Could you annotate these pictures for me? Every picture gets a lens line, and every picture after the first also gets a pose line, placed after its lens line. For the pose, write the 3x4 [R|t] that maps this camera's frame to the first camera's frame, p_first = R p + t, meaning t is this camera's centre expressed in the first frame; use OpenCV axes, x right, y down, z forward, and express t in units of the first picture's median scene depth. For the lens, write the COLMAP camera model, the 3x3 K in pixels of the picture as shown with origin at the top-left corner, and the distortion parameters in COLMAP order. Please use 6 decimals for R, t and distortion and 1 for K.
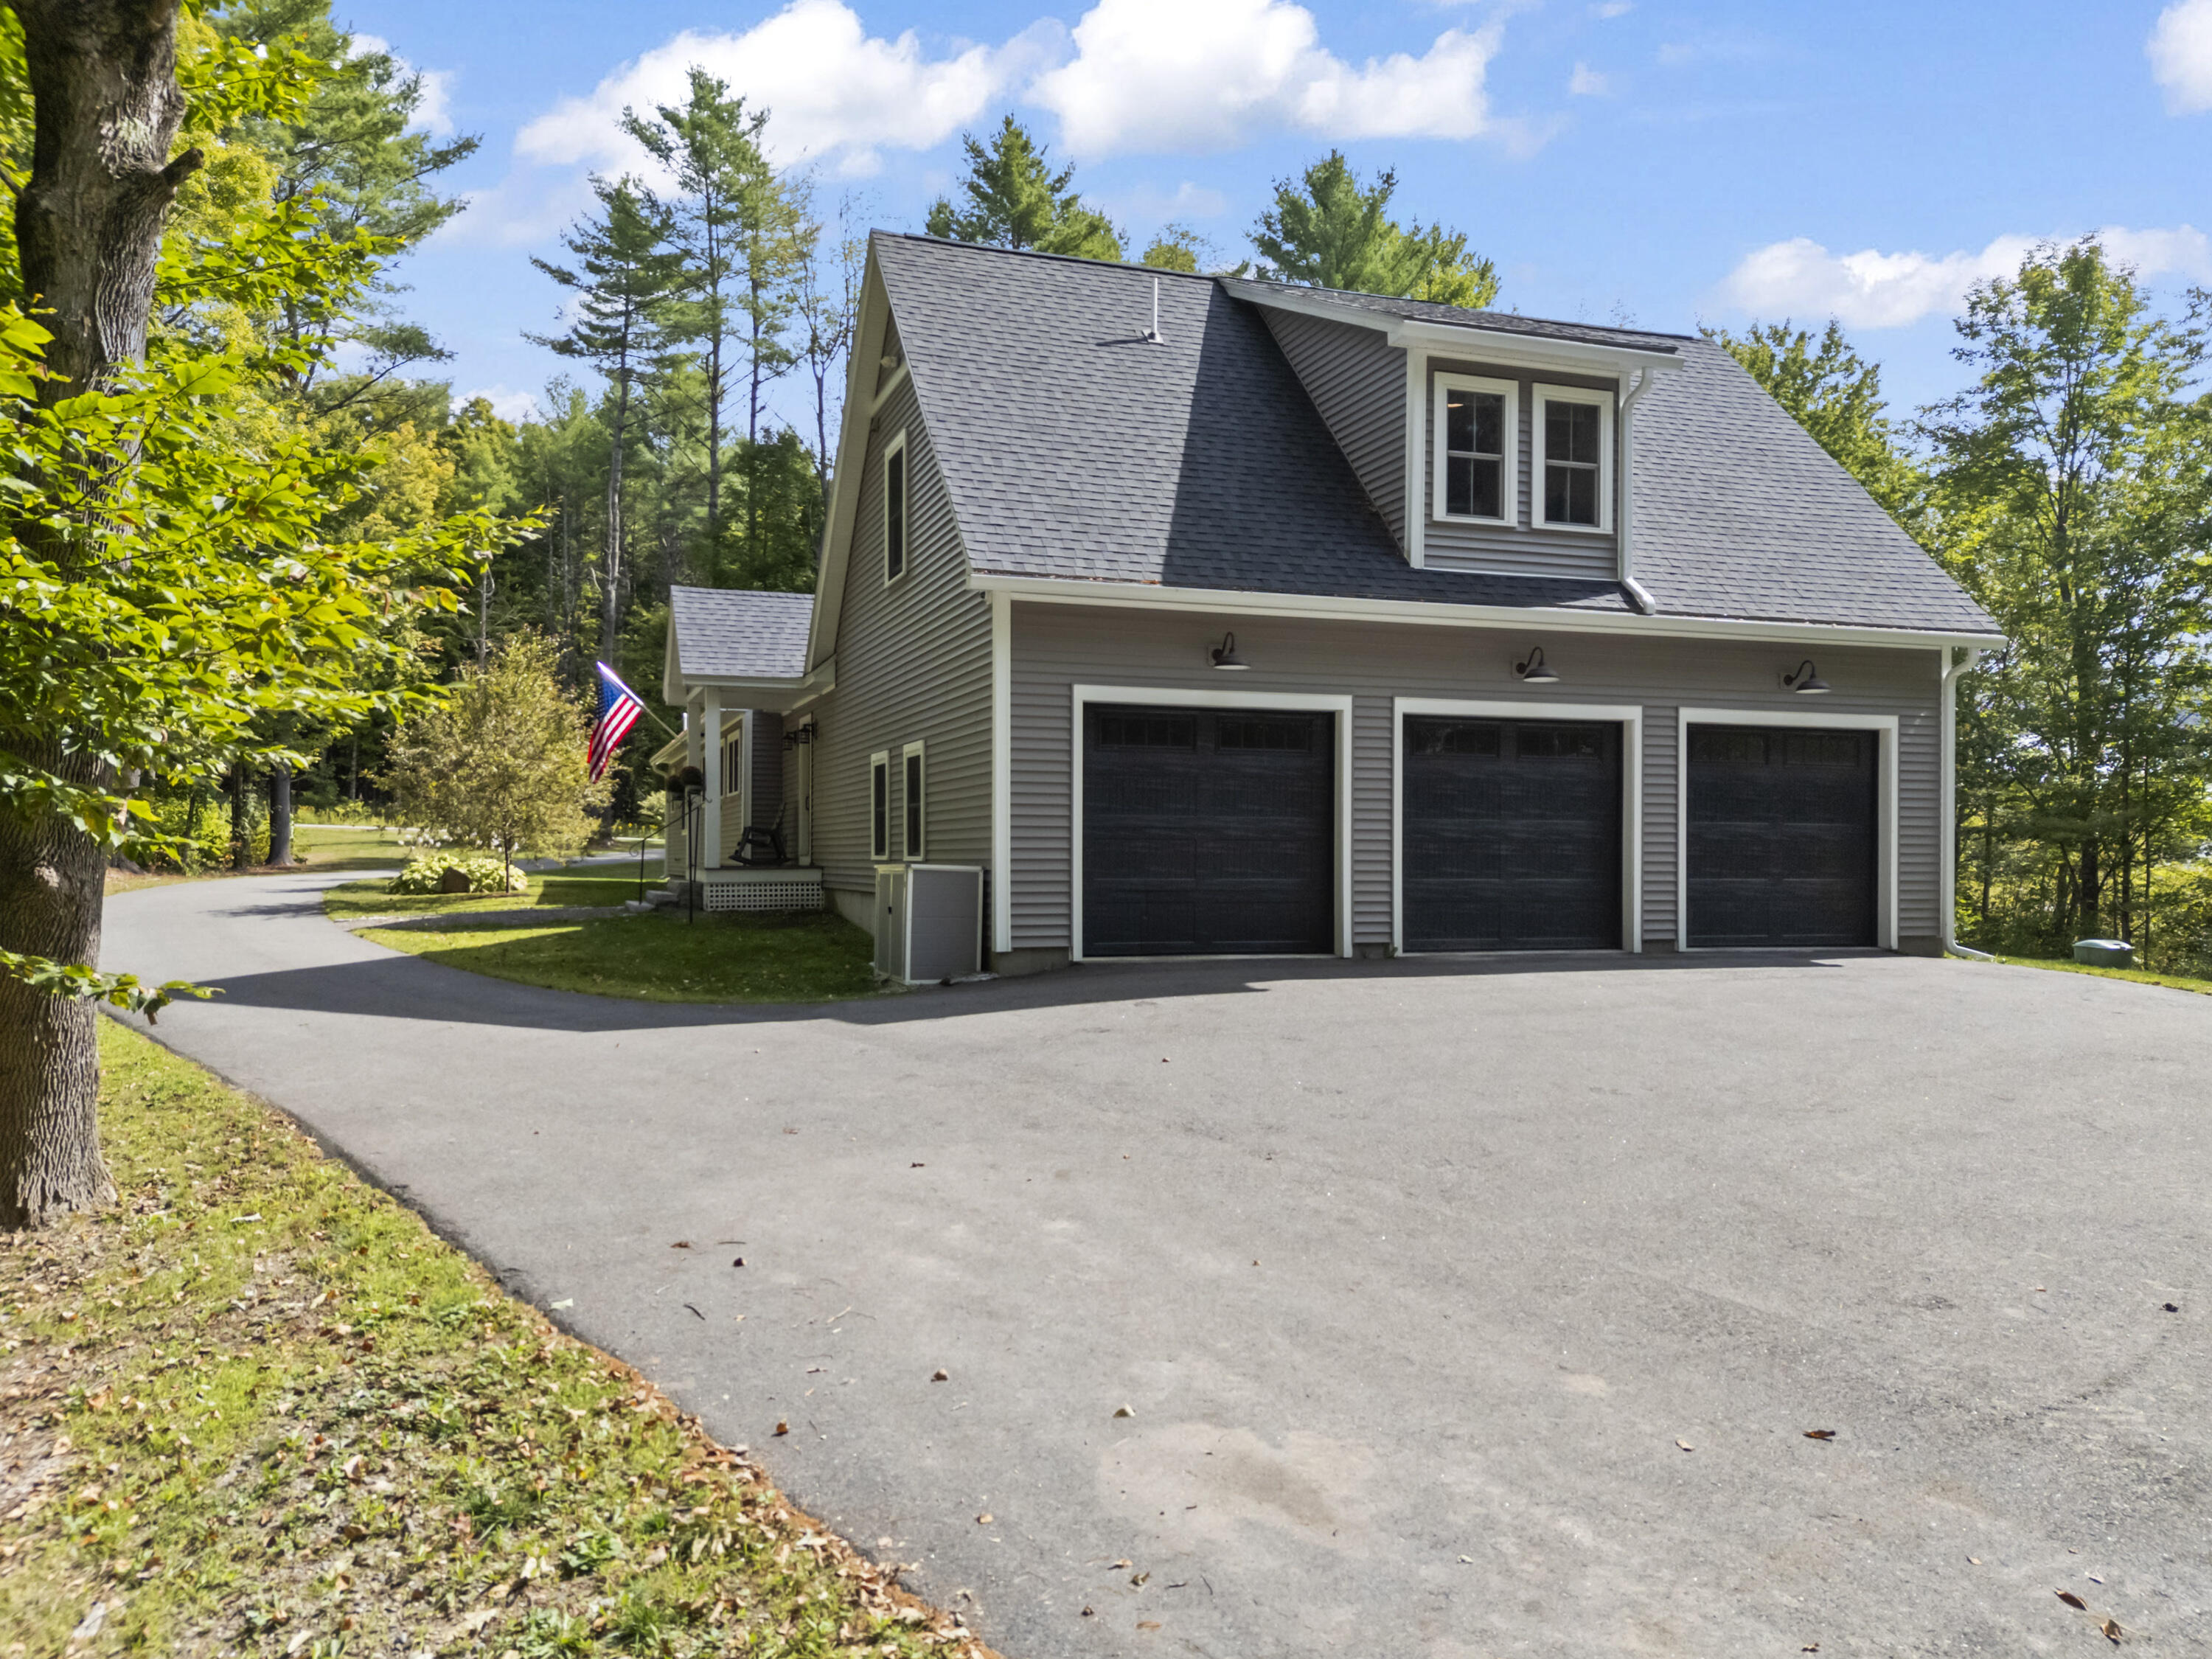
lens RADIAL K [[1624.2, 0, 1111.0], [0, 1624.2, 848.7], [0, 0, 1]] dist [0.058376, -0.052961]
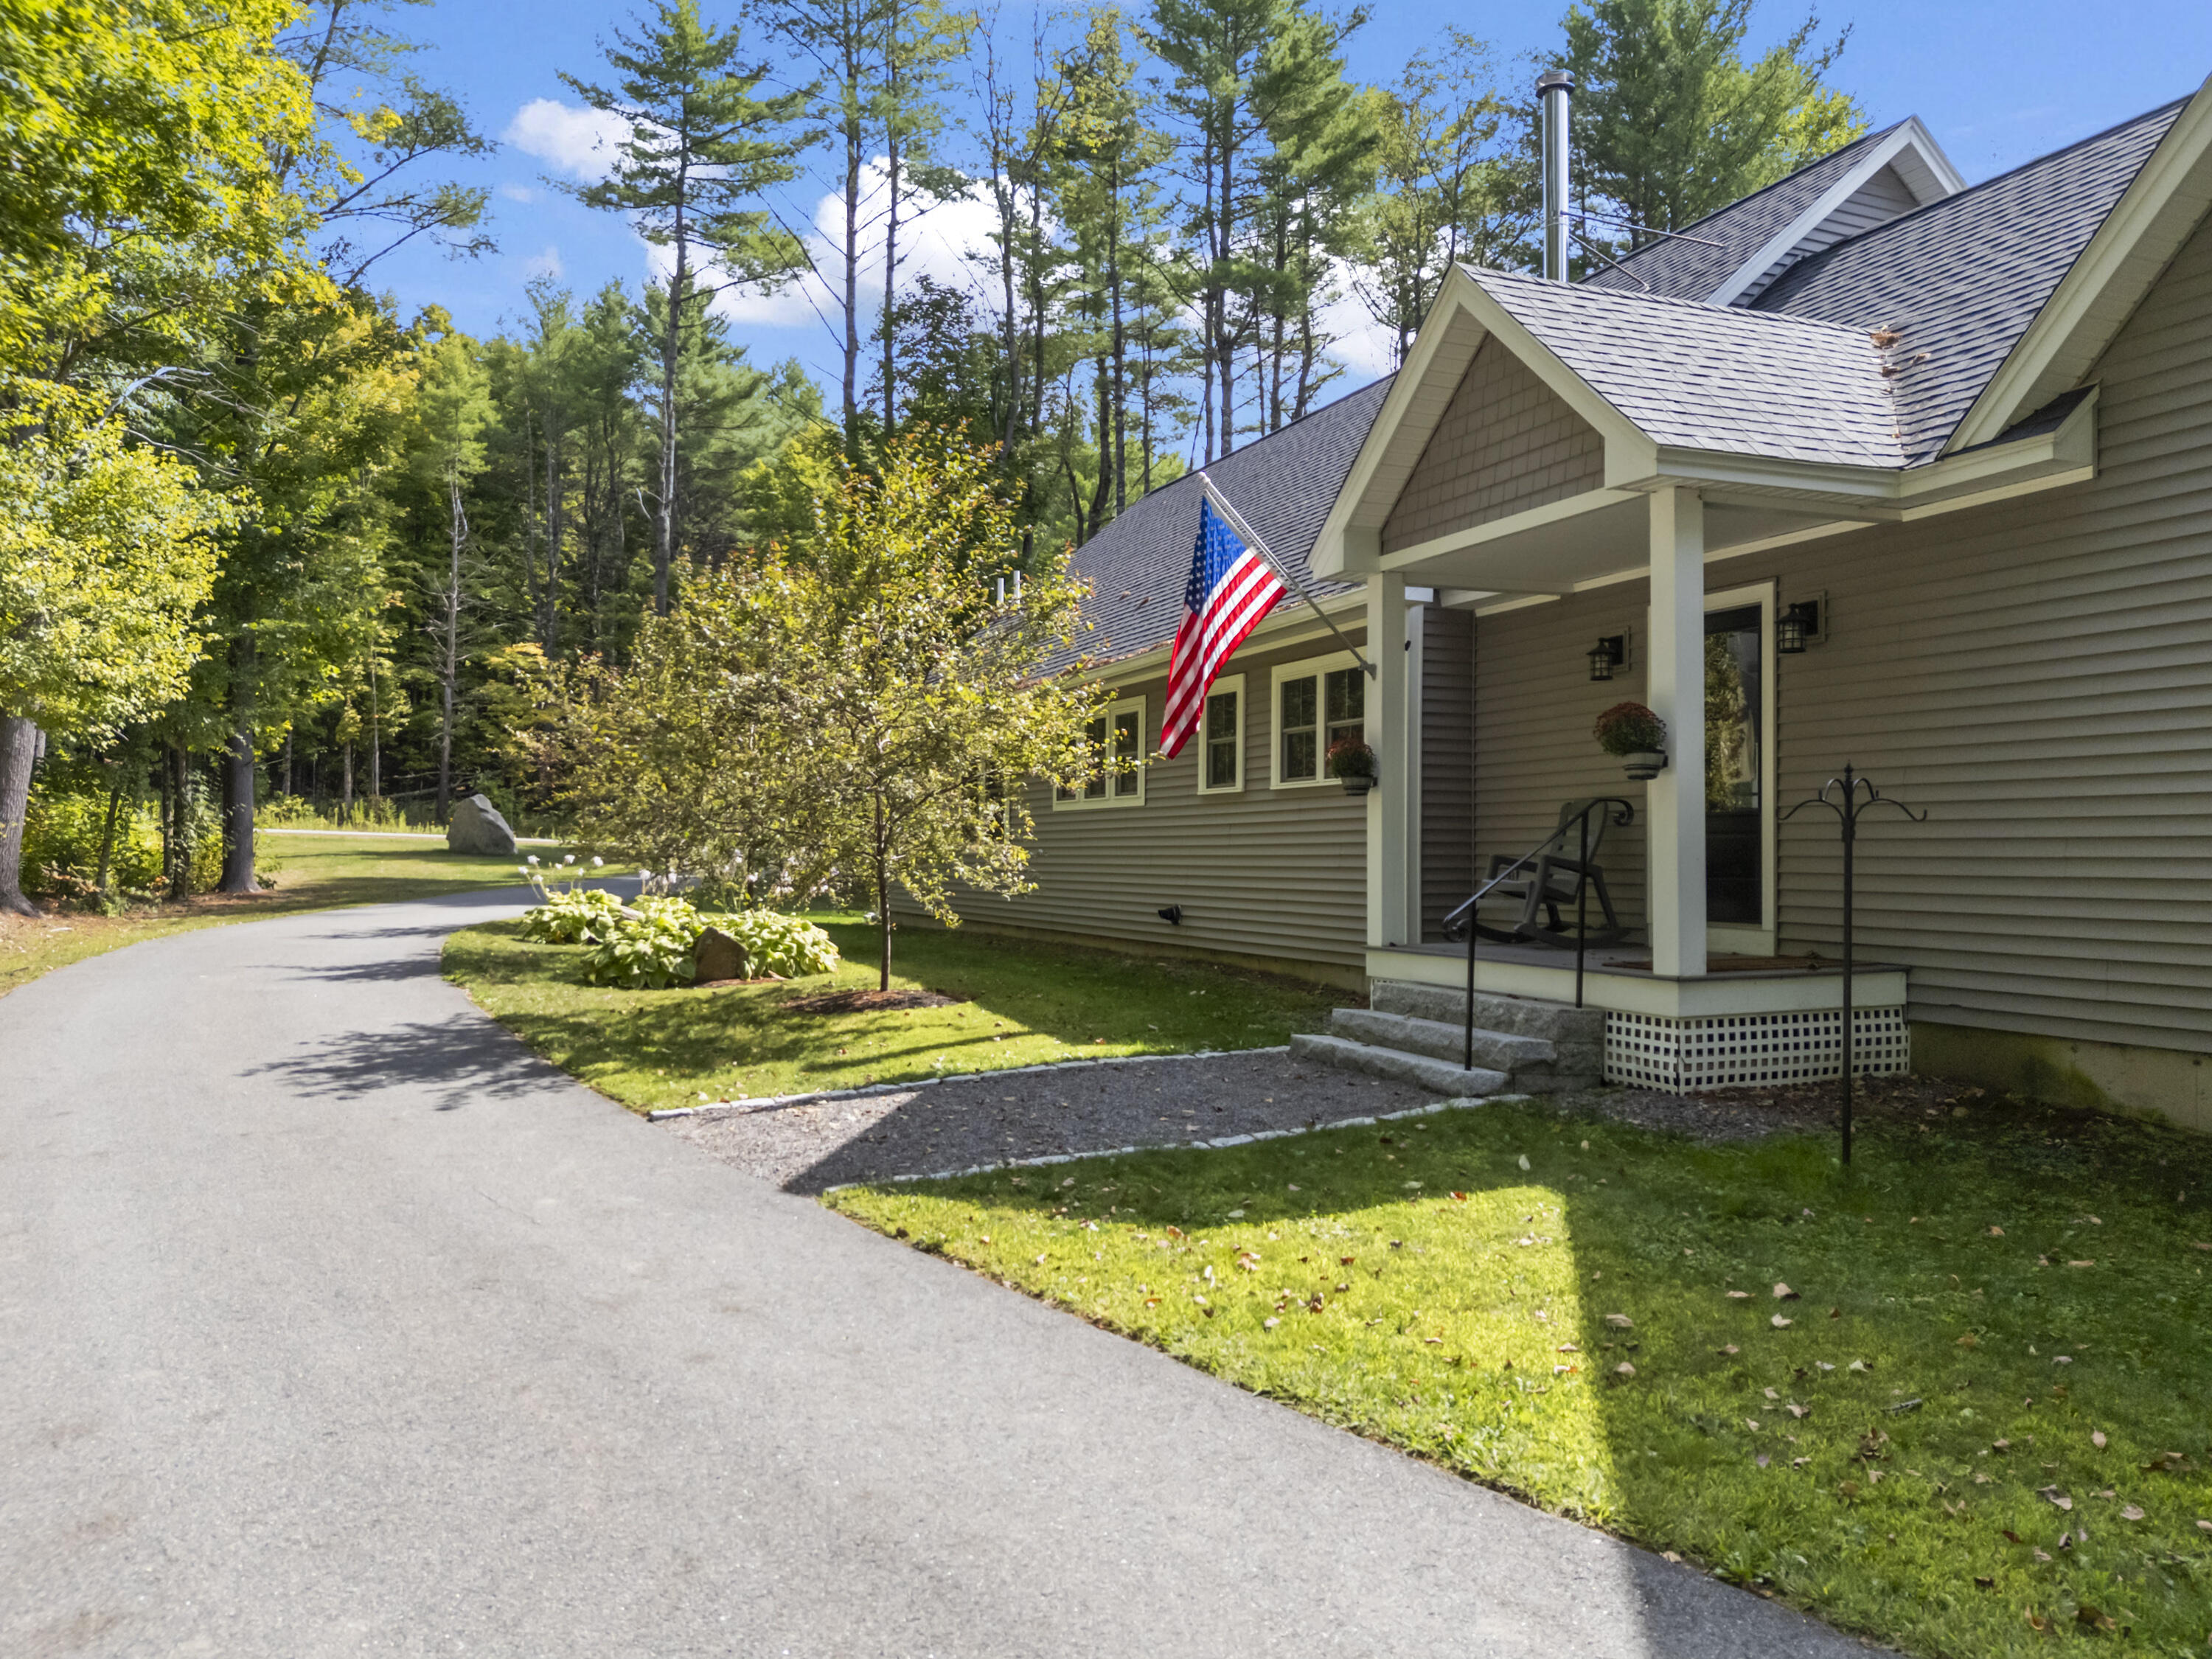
lens RADIAL K [[1629.3, 0, 1106.0], [0, 1629.3, 829.5], [0, 0, 1]] dist [0.096609, -0.105981]
pose [[0.998338, -0.001694, 0.057607, -0.169270], [0.002198, 0.999960, -0.008692, -0.007932], [-0.057590, 0.008804, 0.998302, 0.267265]]
